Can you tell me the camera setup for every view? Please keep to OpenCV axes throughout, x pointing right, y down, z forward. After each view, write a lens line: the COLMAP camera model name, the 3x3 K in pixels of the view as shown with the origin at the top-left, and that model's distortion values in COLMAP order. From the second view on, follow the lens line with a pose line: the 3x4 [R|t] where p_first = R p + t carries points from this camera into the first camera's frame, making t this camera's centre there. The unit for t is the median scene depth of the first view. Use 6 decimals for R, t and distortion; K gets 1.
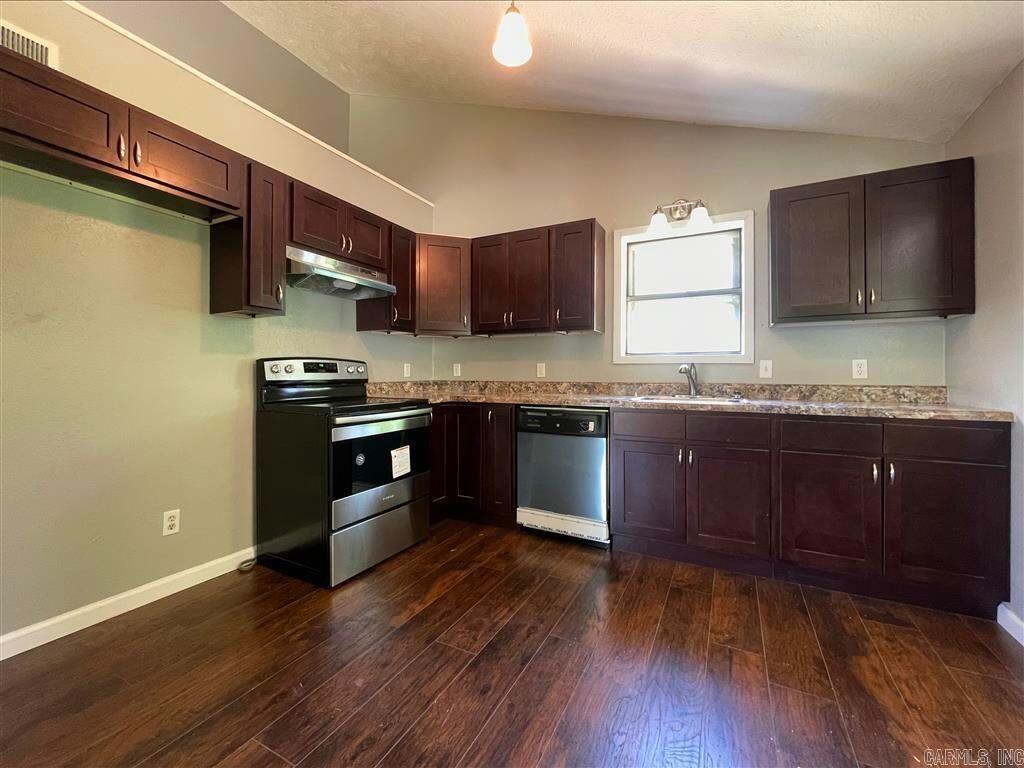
lens RADIAL K [[422.5, 0, 514.6], [0, 422.5, 376.8], [0, 0, 1]] dist [-0.000084, 0.000238]
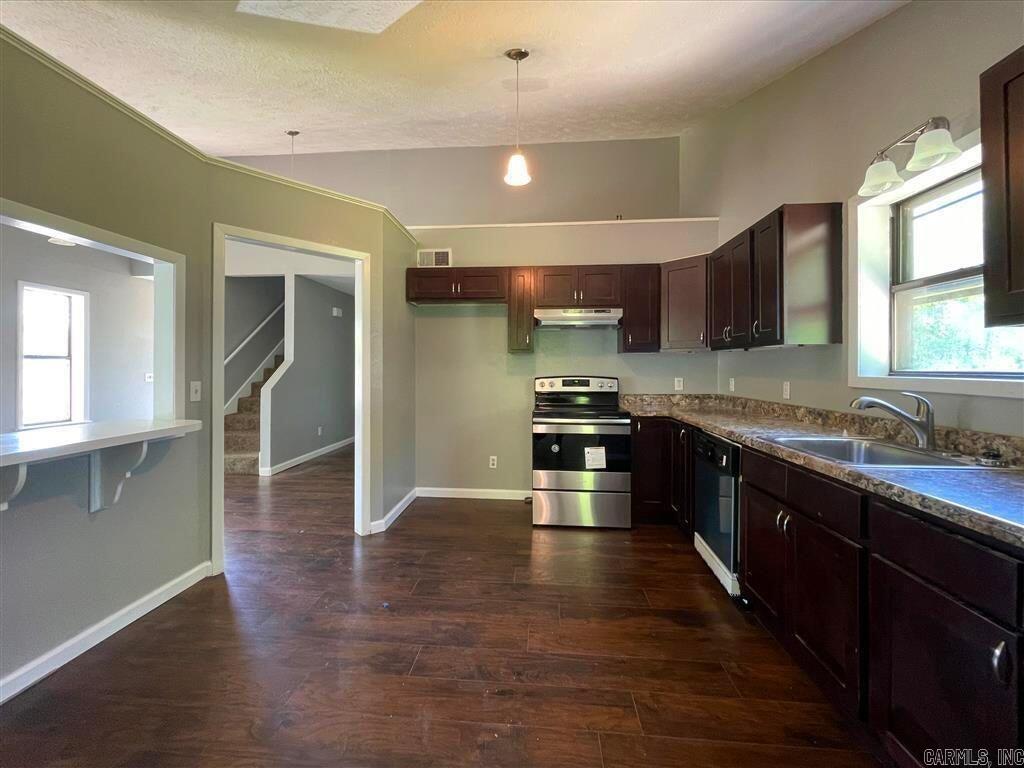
lens RADIAL K [[422.5, 0, 512.5], [0, 422.5, 373.2], [0, 0, 1]] dist [-0.000084, 0.000238]
pose [[0.396328, 0.010192, -0.918053, 0.820229], [-0.009437, 0.999931, 0.007028, -0.066801], [0.918061, 0.005878, 0.396396, 0.246130]]
